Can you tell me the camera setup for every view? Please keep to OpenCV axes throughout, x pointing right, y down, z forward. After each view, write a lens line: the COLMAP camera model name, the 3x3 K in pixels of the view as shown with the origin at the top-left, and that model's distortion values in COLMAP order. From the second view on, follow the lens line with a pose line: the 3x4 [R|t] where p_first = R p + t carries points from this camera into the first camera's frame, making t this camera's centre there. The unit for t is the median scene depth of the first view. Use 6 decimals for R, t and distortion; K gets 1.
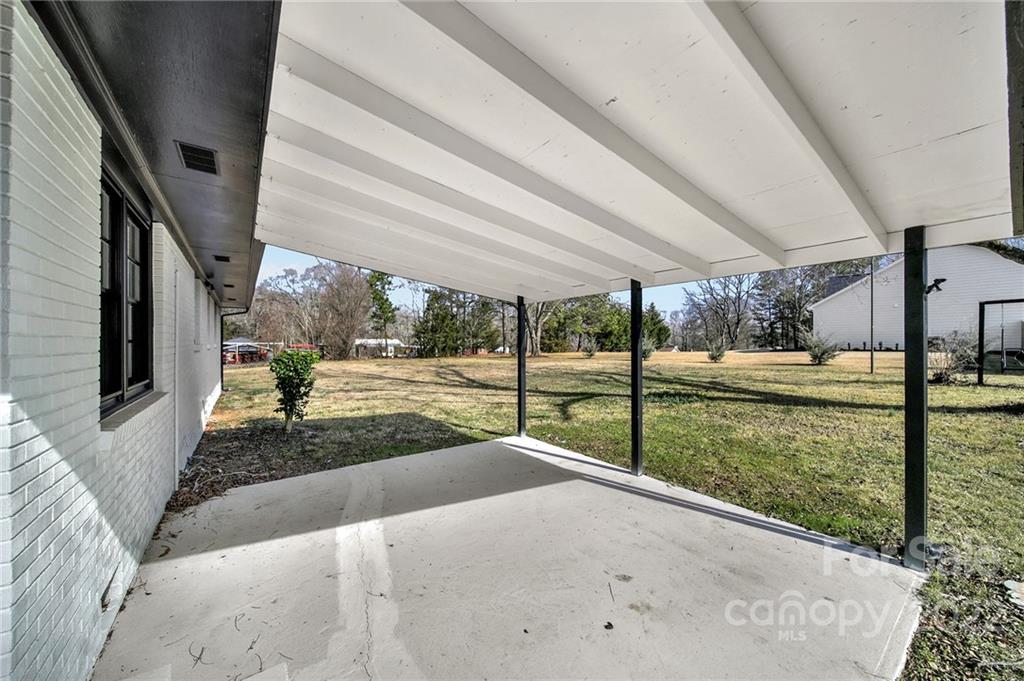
lens RADIAL K [[363.9, 0, 514.8], [0, 363.9, 338.3], [0, 0, 1]] dist [0.000021, -0.000038]
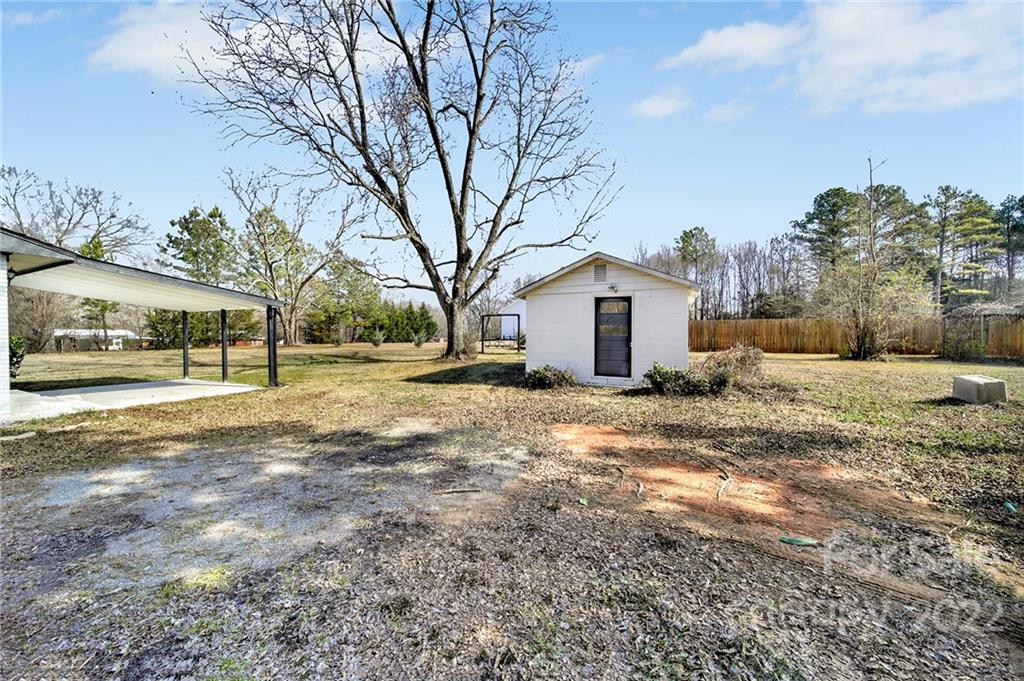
lens RADIAL K [[363.9, 0, 514.8], [0, 363.9, 338.3], [0, 0, 1]] dist [0.000021, -0.000038]
pose [[0.881798, 0.000363, 0.471627, 0.112197], [-0.009561, 0.999808, 0.017106, -0.001455], [-0.471531, -0.019594, 0.881632, -0.266701]]
